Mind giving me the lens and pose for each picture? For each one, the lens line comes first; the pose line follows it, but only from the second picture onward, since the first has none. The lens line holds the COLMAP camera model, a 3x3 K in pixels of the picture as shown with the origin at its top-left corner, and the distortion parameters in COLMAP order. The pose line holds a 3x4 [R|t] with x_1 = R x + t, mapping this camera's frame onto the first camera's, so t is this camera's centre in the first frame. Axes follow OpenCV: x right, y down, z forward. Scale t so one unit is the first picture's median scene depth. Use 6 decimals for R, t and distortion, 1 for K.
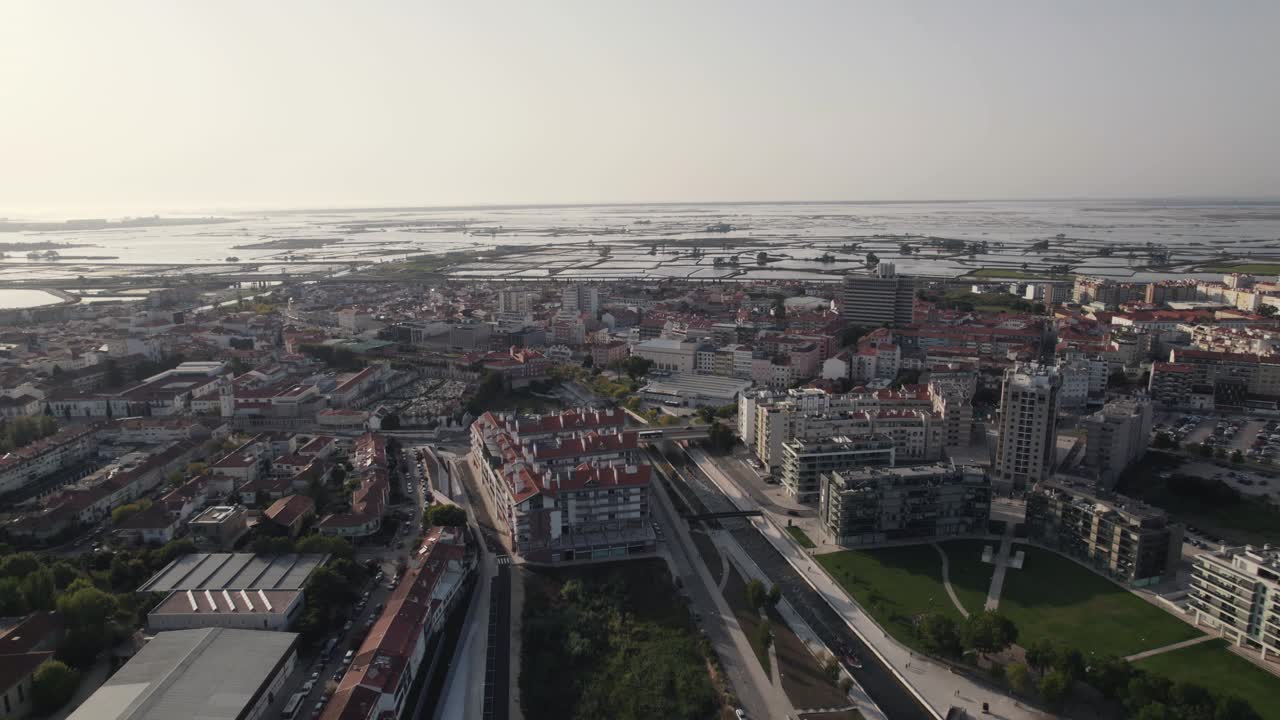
lens RADIAL K [[814.1, 0, 640.0], [0, 814.1, 360.0], [0, 0, 1]] dist [-0.075137, 0.068676]
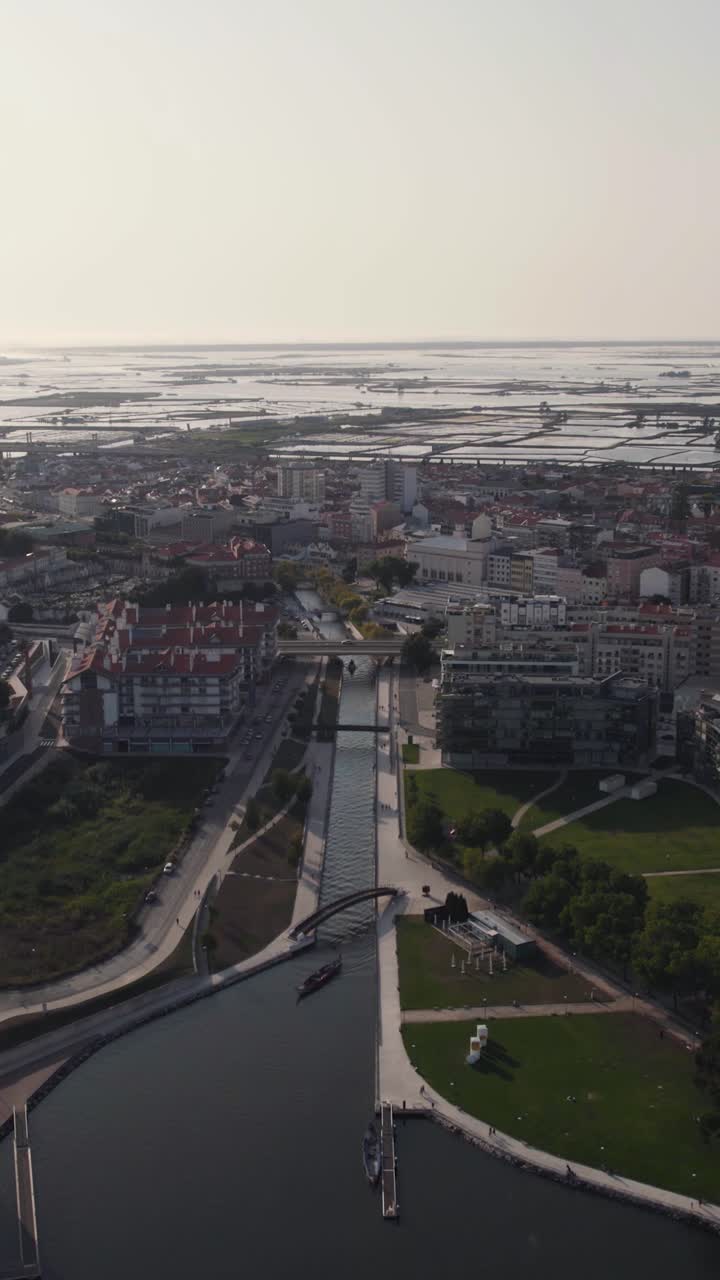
lens RADIAL K [[1463.6, 0, 360.0], [0, 1463.6, 640.0], [0, 0, 1]] dist [-0.048670, -0.008980]
pose [[0.969001, 0.054288, -0.241018, 0.282422], [-0.051231, 0.998507, 0.018936, 0.046048], [0.241686, -0.006001, 0.970336, -0.241268]]
